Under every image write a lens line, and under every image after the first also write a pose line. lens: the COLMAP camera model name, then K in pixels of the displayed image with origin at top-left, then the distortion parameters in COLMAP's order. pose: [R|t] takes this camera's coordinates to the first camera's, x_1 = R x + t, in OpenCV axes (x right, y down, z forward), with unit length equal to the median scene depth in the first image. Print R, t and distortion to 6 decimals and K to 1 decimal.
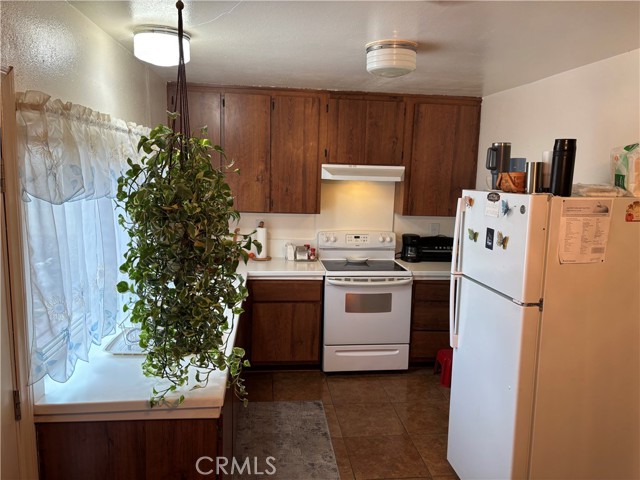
lens RADIAL K [[481.6, 0, 319.1], [0, 481.6, 244.6], [0, 0, 1]] dist [0.055646, -0.057066]
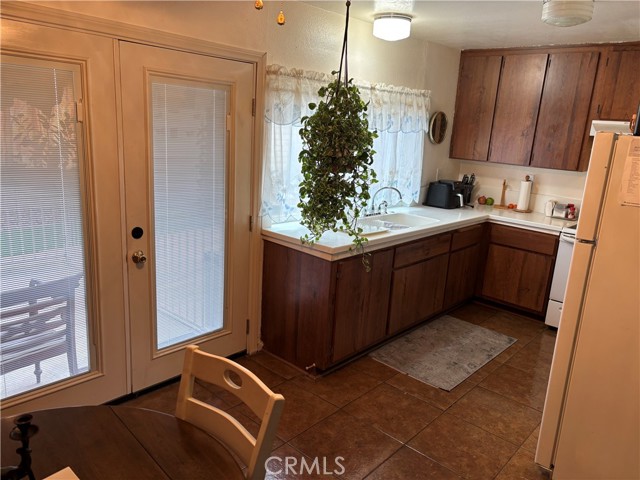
lens RADIAL K [[481.6, 0, 325.4], [0, 481.6, 241.1], [0, 0, 1]] dist [0.055646, -0.057066]
pose [[0.663709, 0.192765, -0.722725, 0.413464], [-0.162038, 0.980332, 0.112667, 0.048678], [0.730229, 0.042331, 0.681890, -0.055093]]
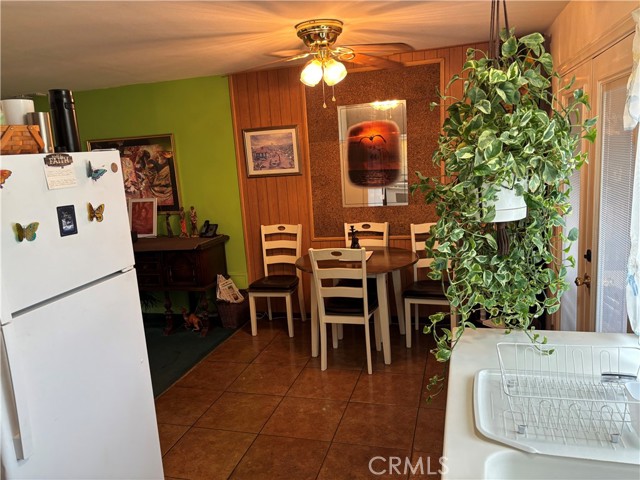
lens RADIAL K [[481.6, 0, 320.9], [0, 481.6, 238.6], [0, 0, 1]] dist [0.055646, -0.057066]
pose [[-0.922162, -0.041603, 0.384559, -0.145632], [0.093866, 0.940412, 0.326826, -0.104090], [-0.375241, 0.337484, -0.863307, 0.840869]]
